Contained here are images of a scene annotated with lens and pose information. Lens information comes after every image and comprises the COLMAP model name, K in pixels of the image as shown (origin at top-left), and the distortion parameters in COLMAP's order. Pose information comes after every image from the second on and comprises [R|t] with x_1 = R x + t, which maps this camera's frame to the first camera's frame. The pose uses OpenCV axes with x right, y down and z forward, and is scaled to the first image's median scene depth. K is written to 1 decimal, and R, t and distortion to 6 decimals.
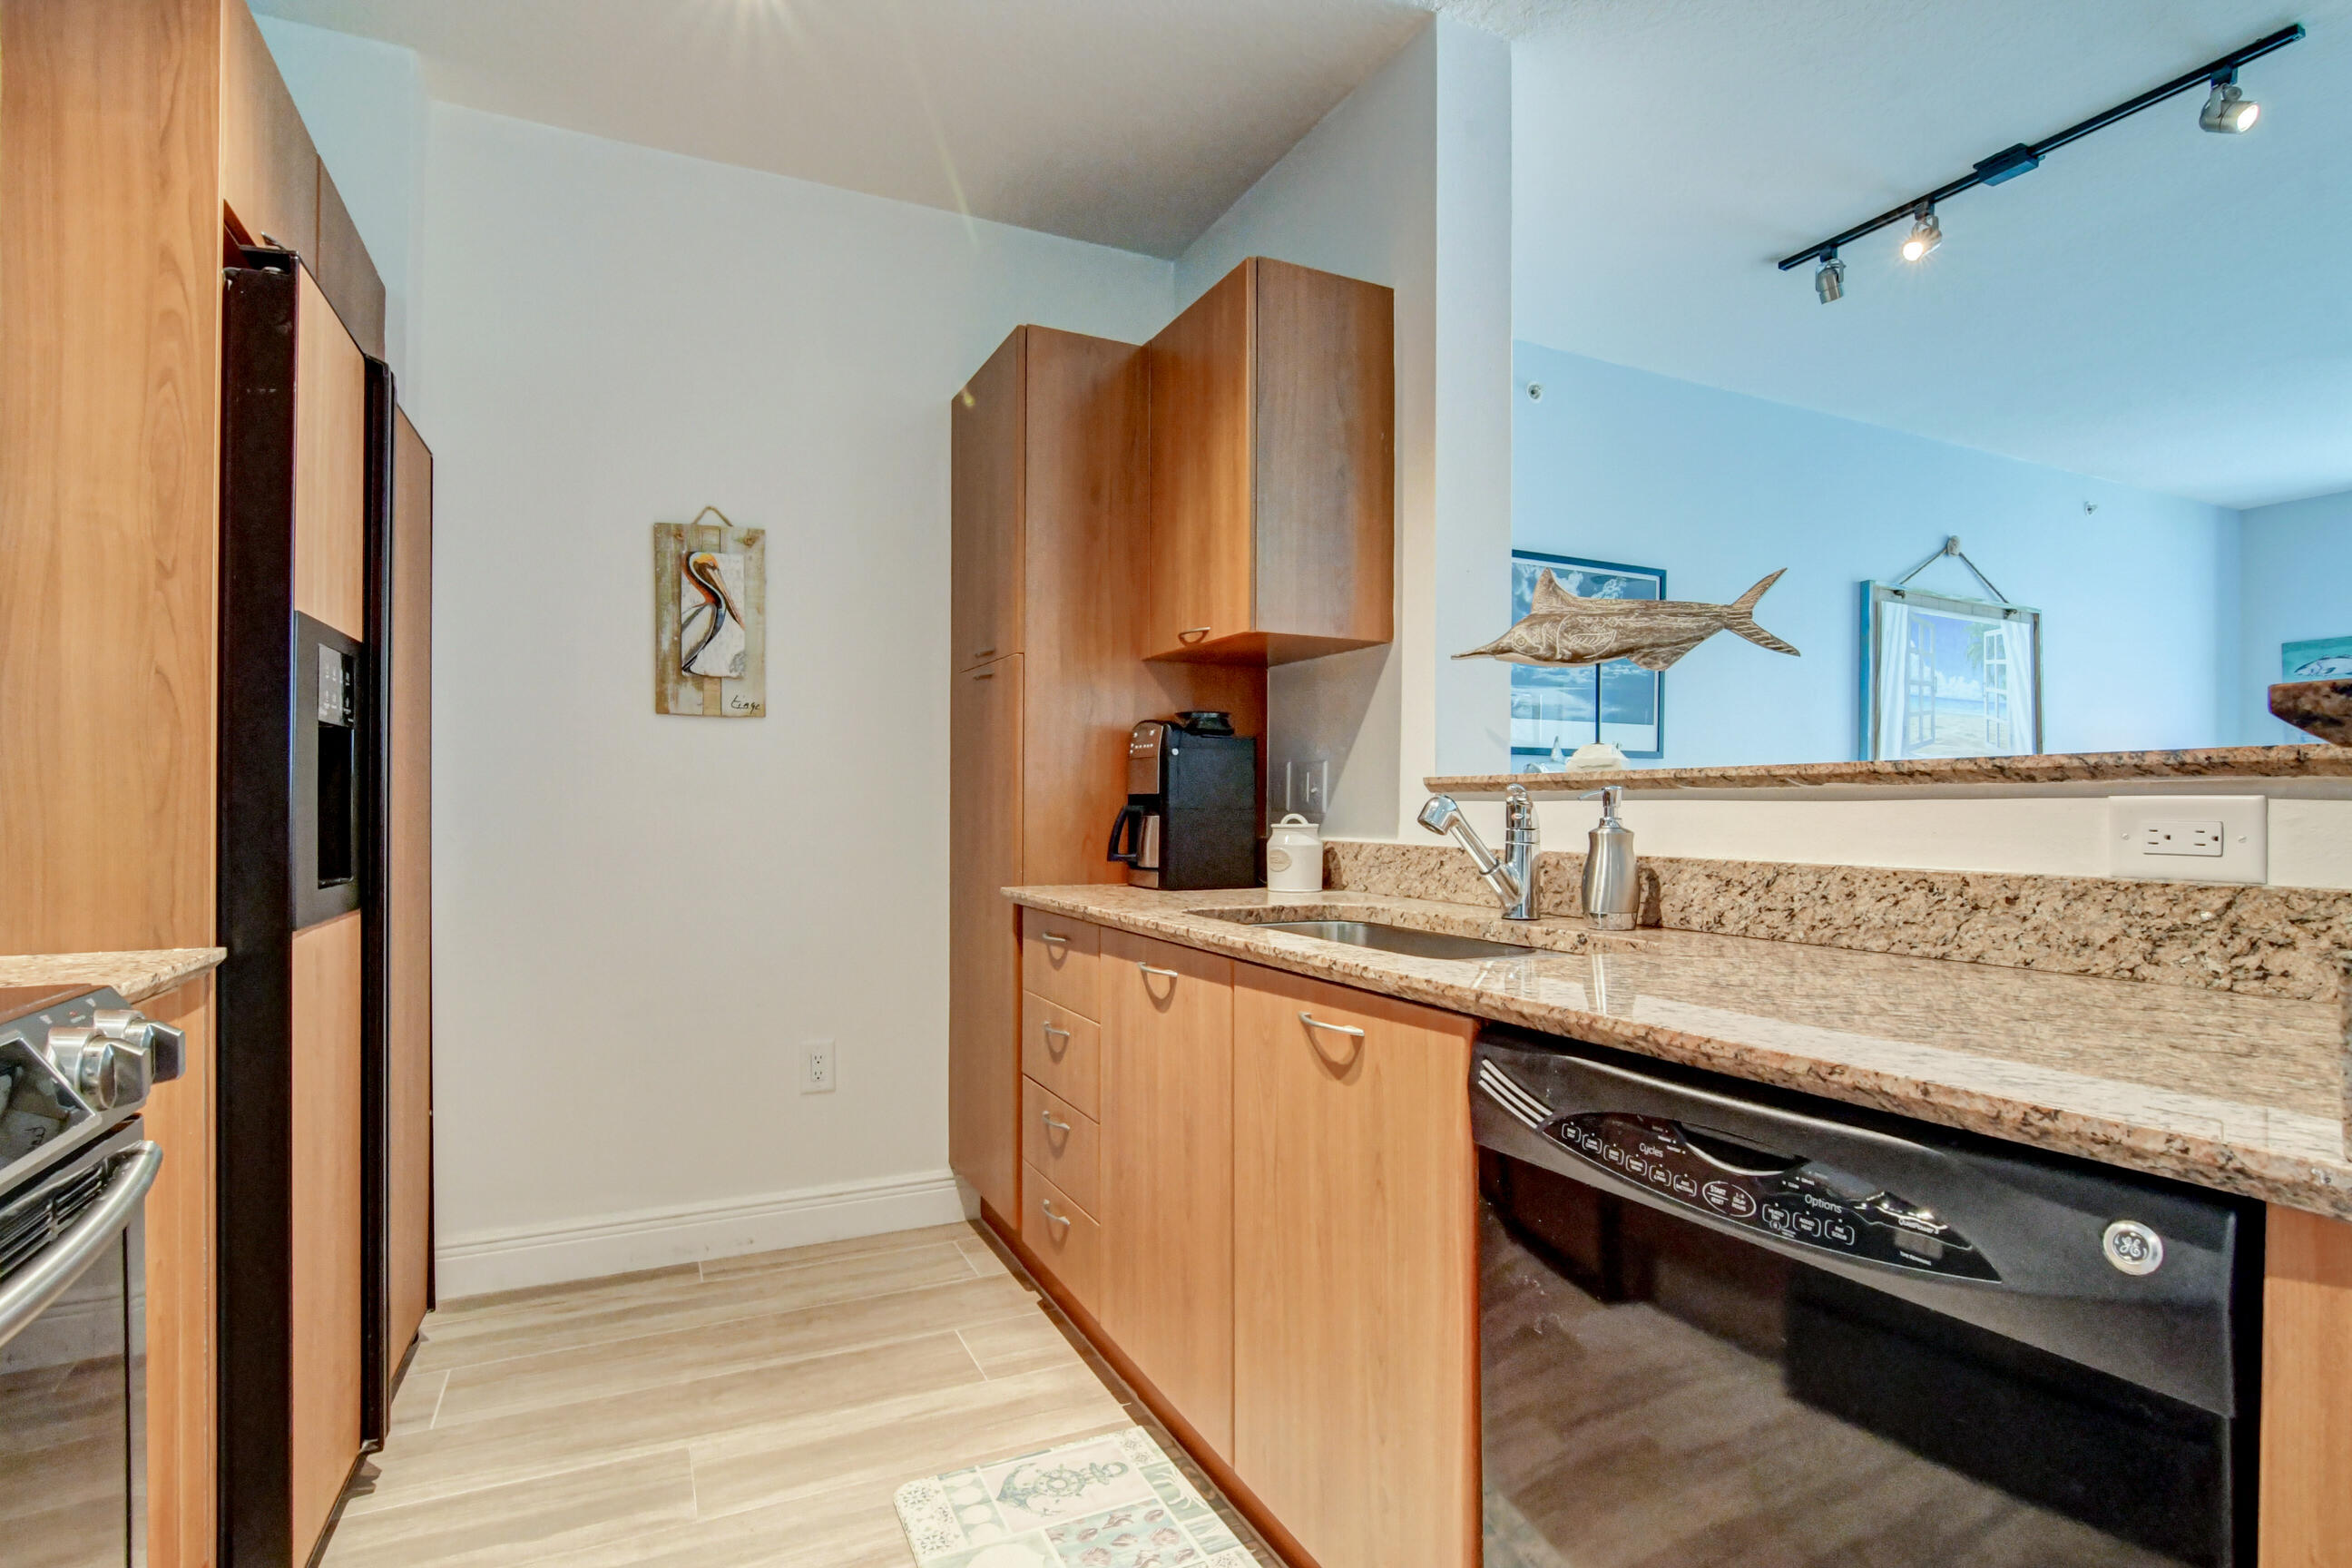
lens RADIAL K [[1152.9, 0, 1168.3], [0, 1152.9, 807.0], [0, 0, 1]] dist [-0.030209, 0.010393]
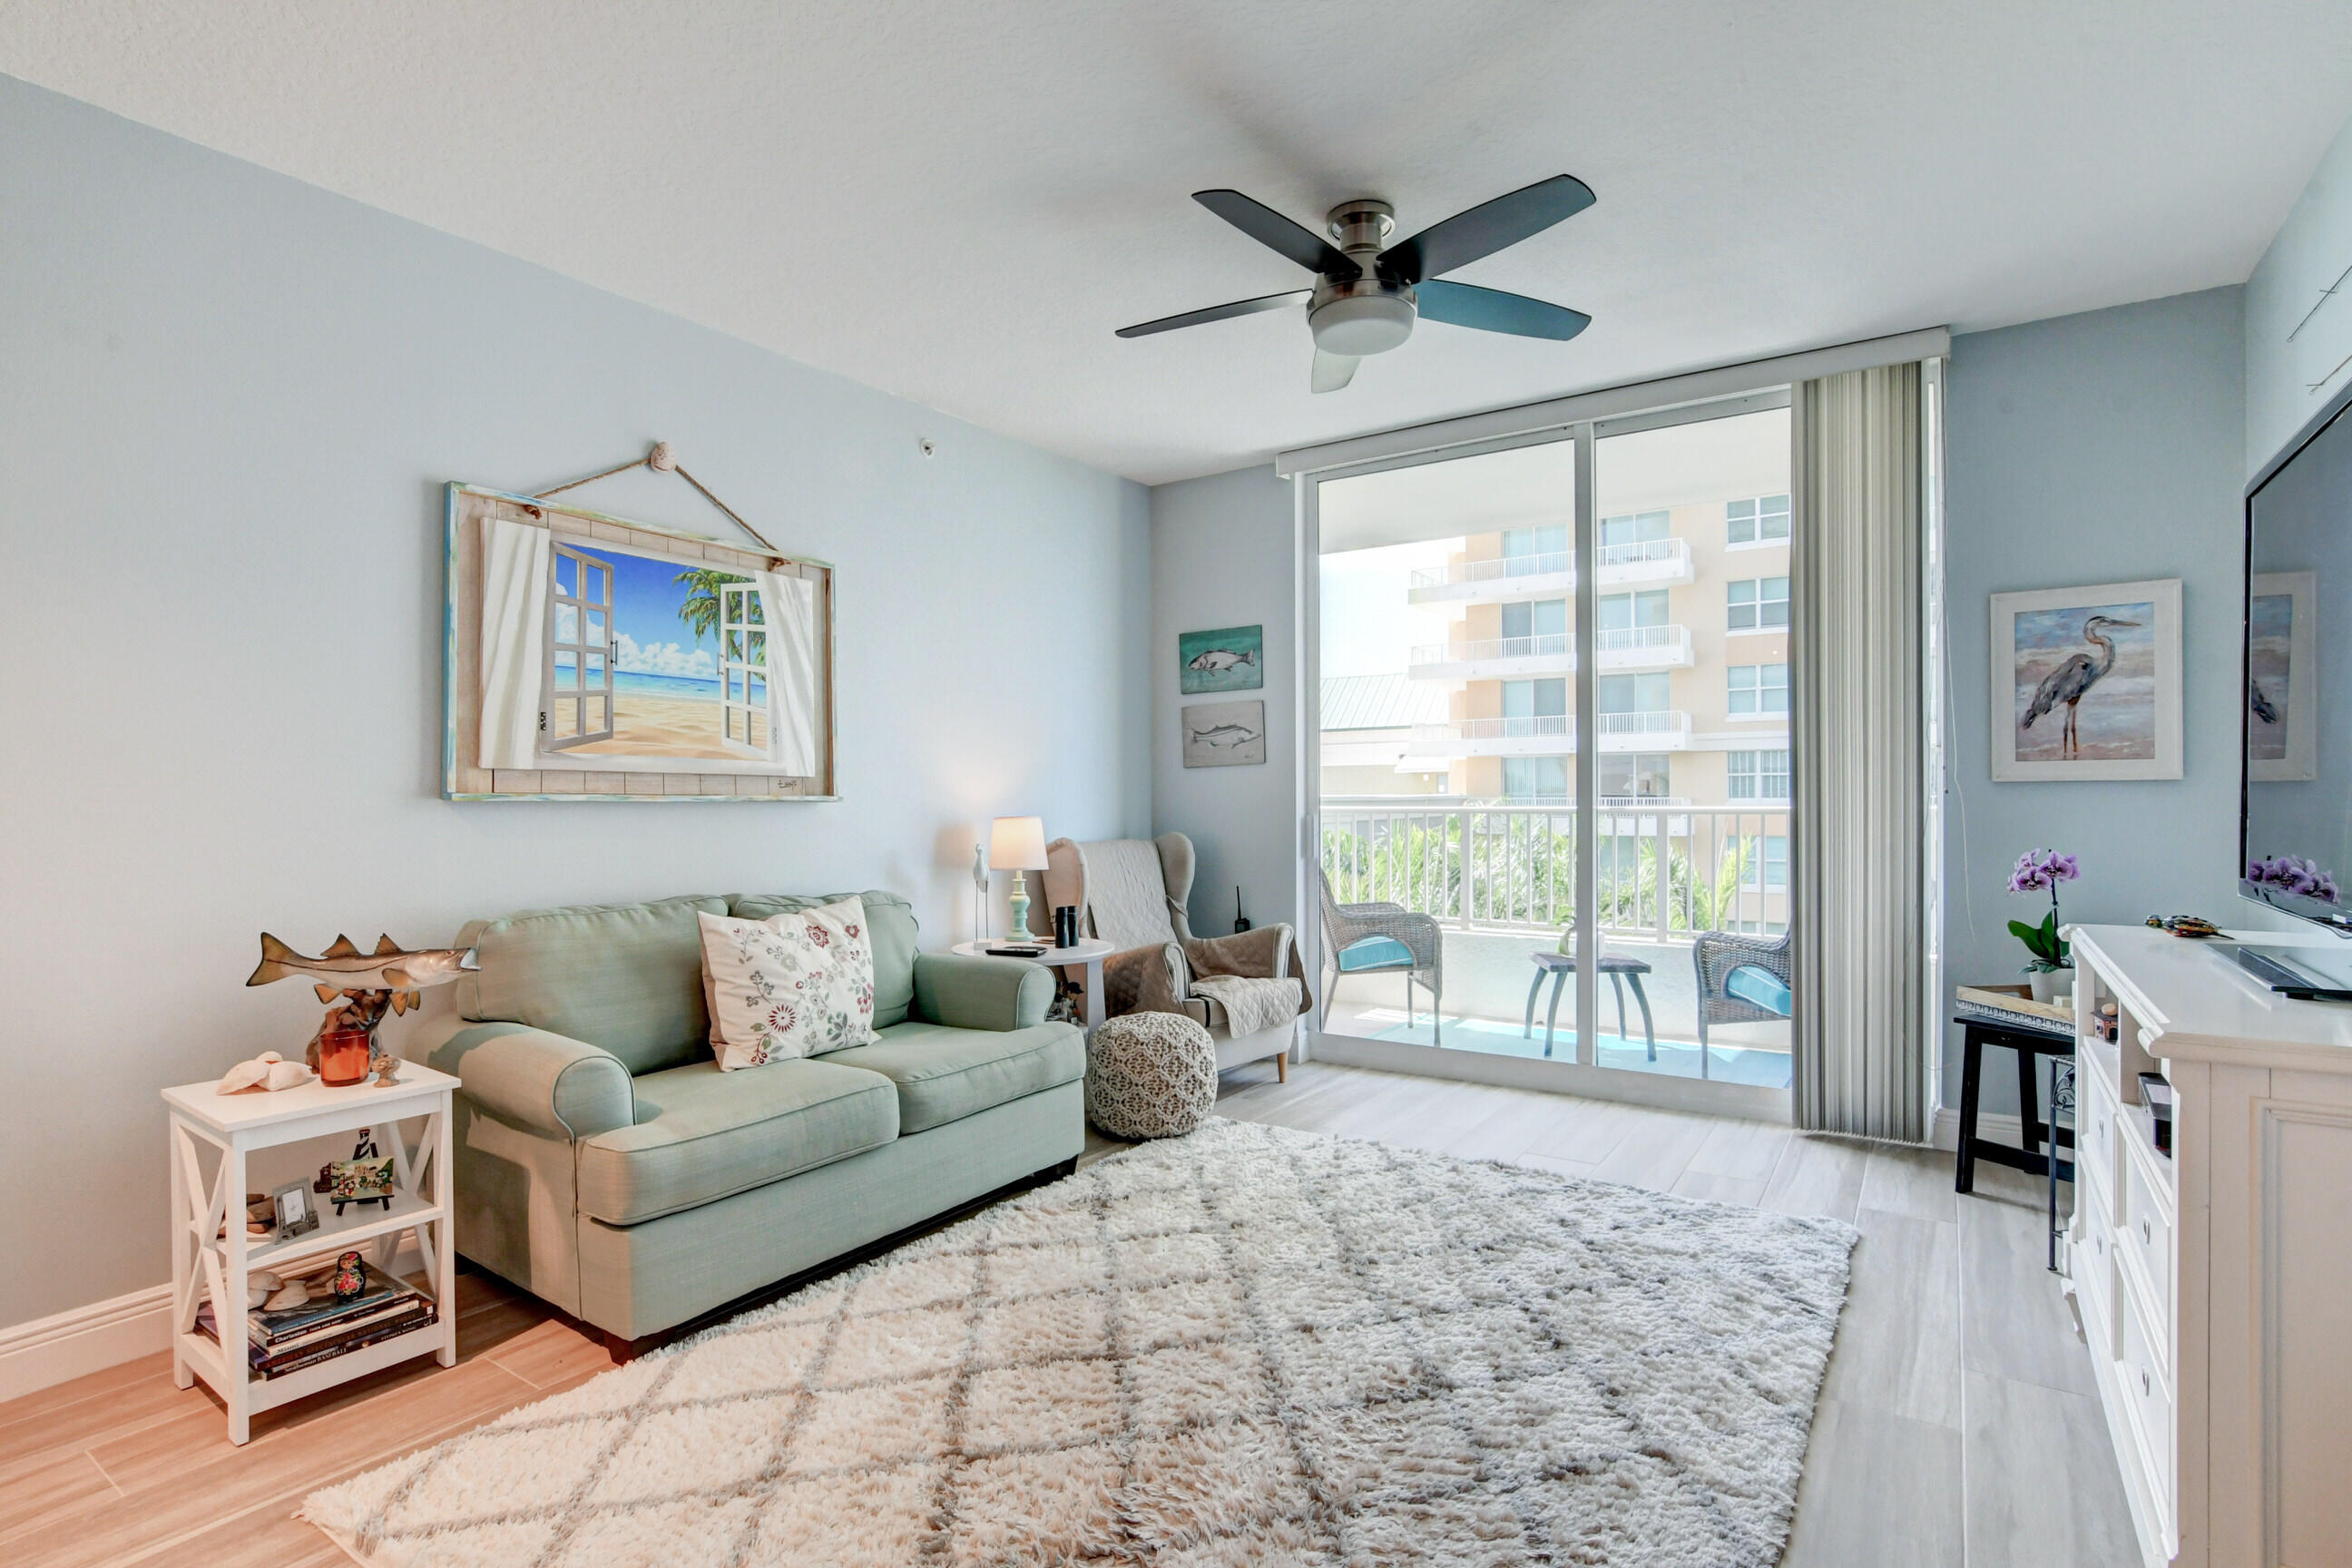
lens RADIAL K [[1152.9, 0, 1169.0], [0, 1152.9, 802.1], [0, 0, 1]] dist [-0.030209, 0.010393]
pose [[0.863805, -0.013368, 0.503648, 1.258095], [0.010653, 0.999909, 0.008269, -0.040793], [-0.503713, -0.001778, 0.863869, 0.491380]]
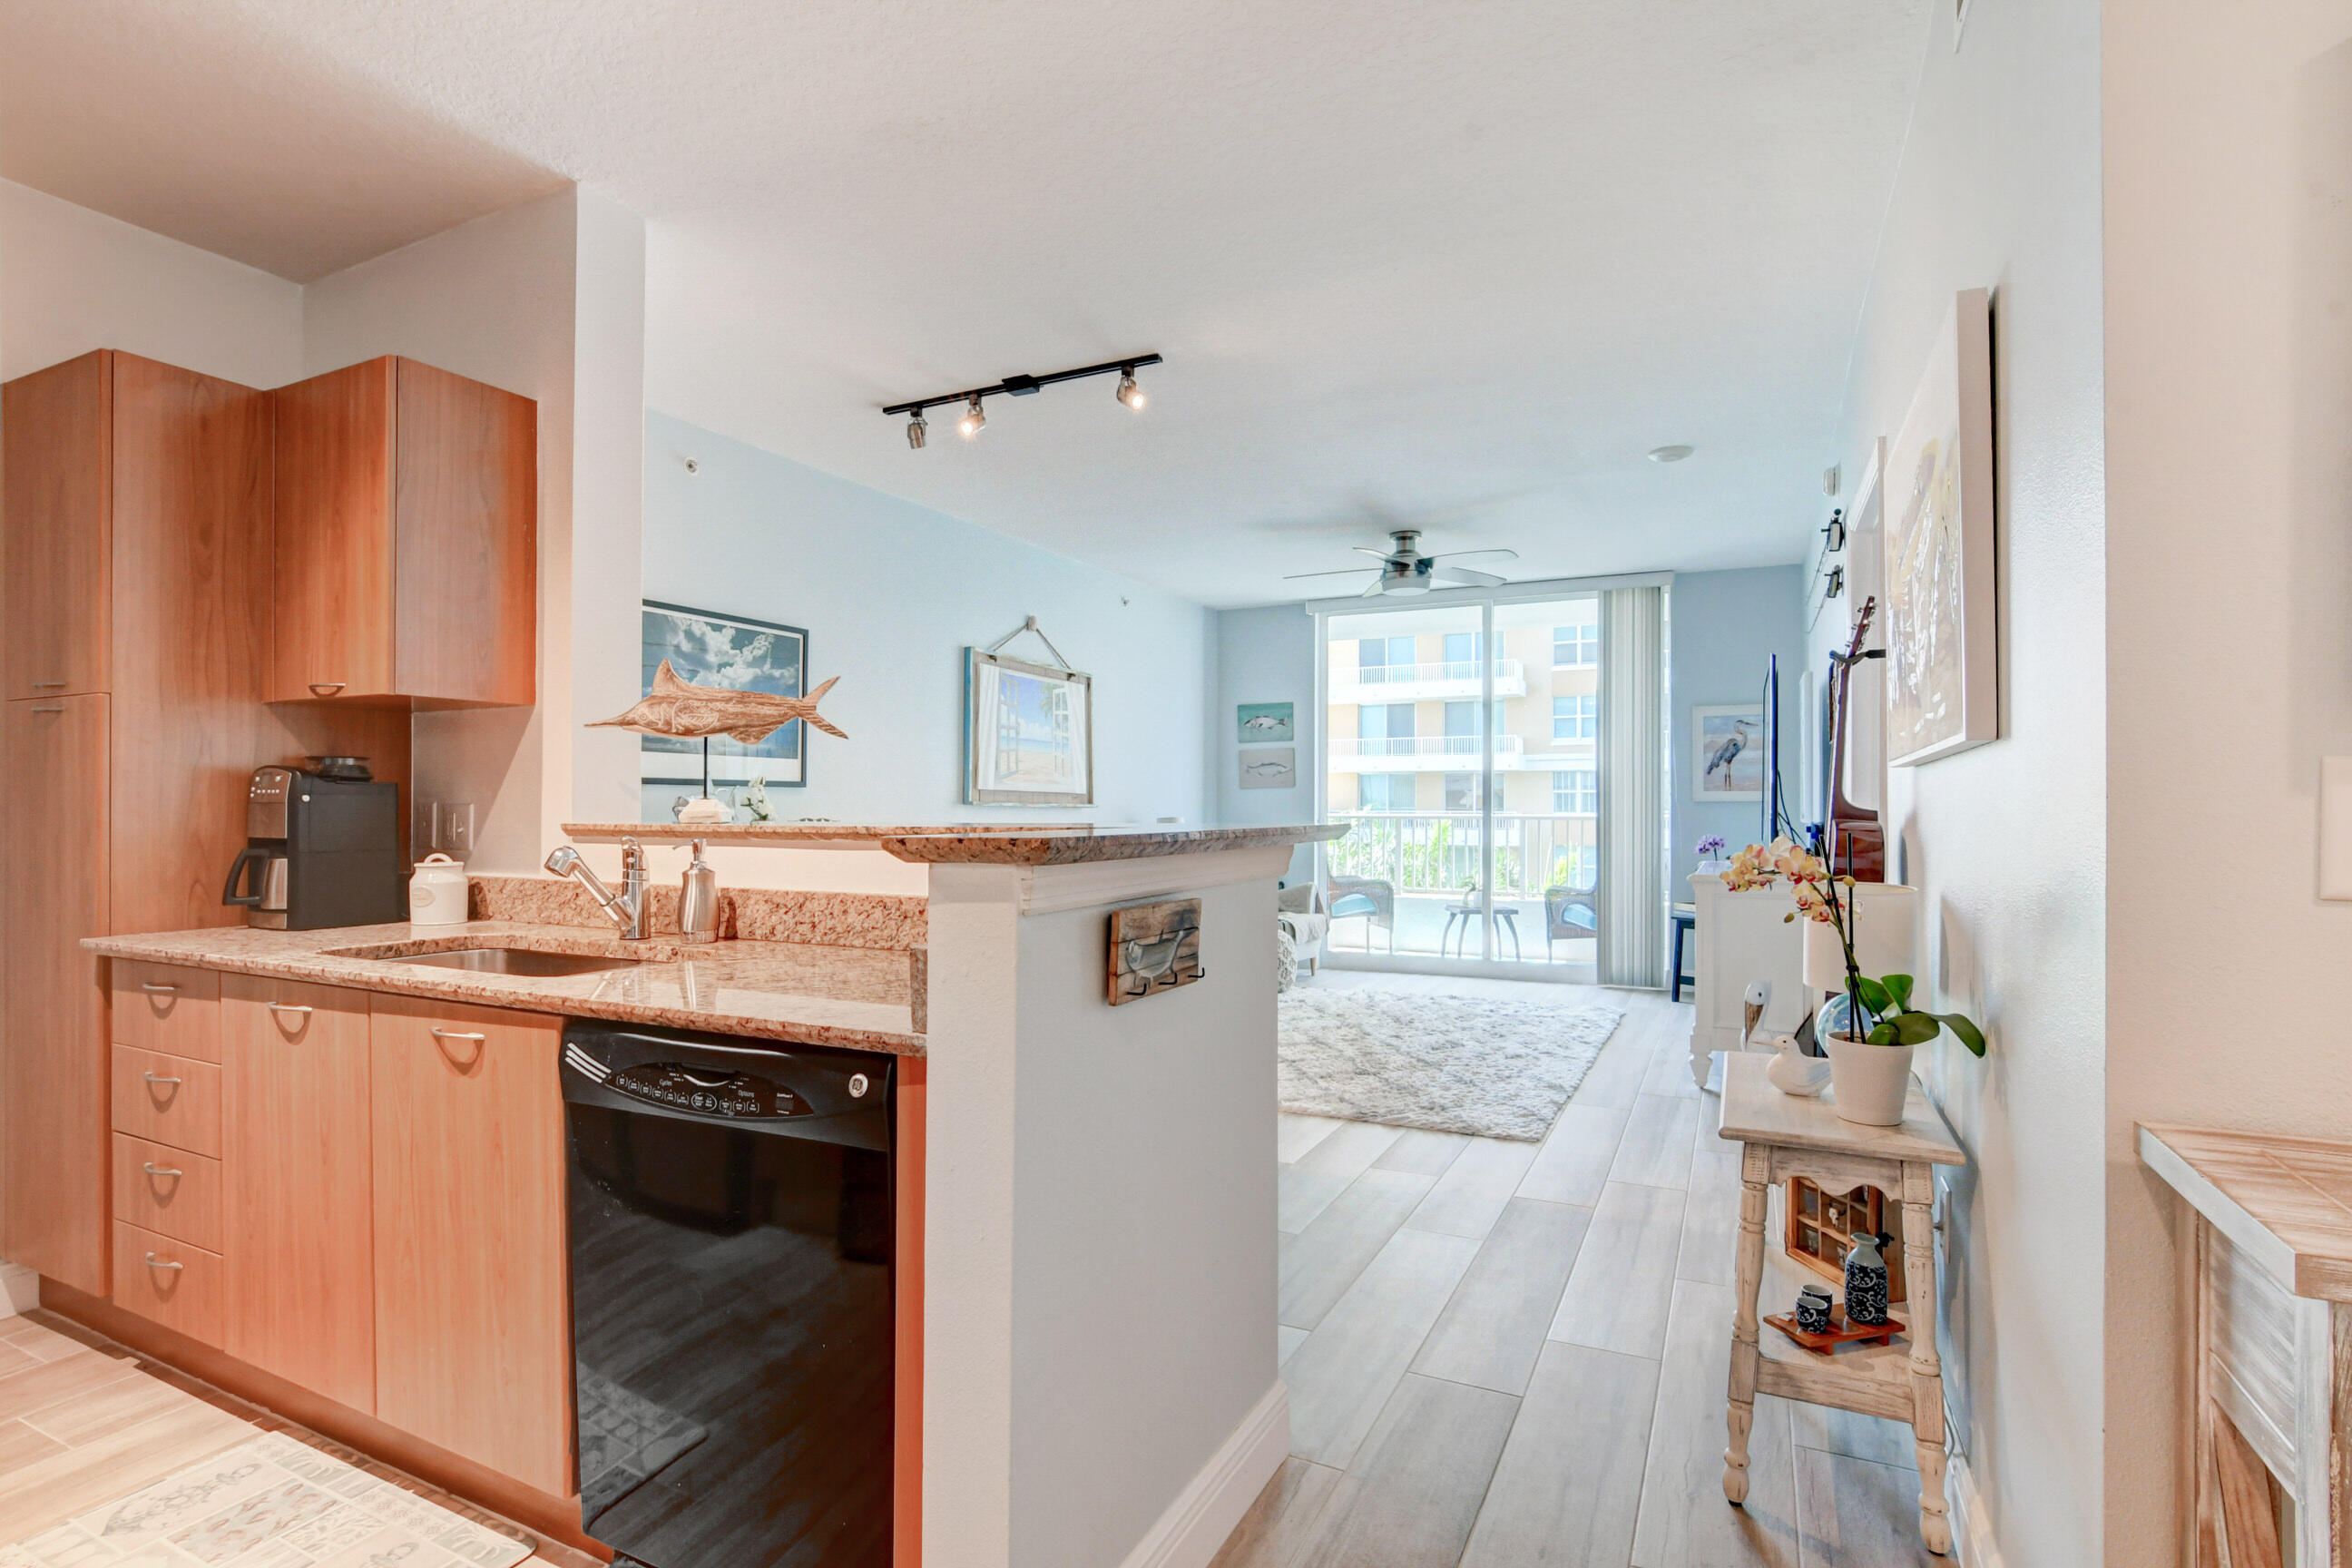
lens RADIAL K [[1152.9, 0, 1166.8], [0, 1152.9, 805.1], [0, 0, 1]] dist [-0.030209, 0.010393]
pose [[0.790449, -0.003367, 0.612519, -0.008641], [0.003375, 0.999994, 0.001141, -0.042030], [-0.612519, 0.001165, 0.790455, -0.310679]]
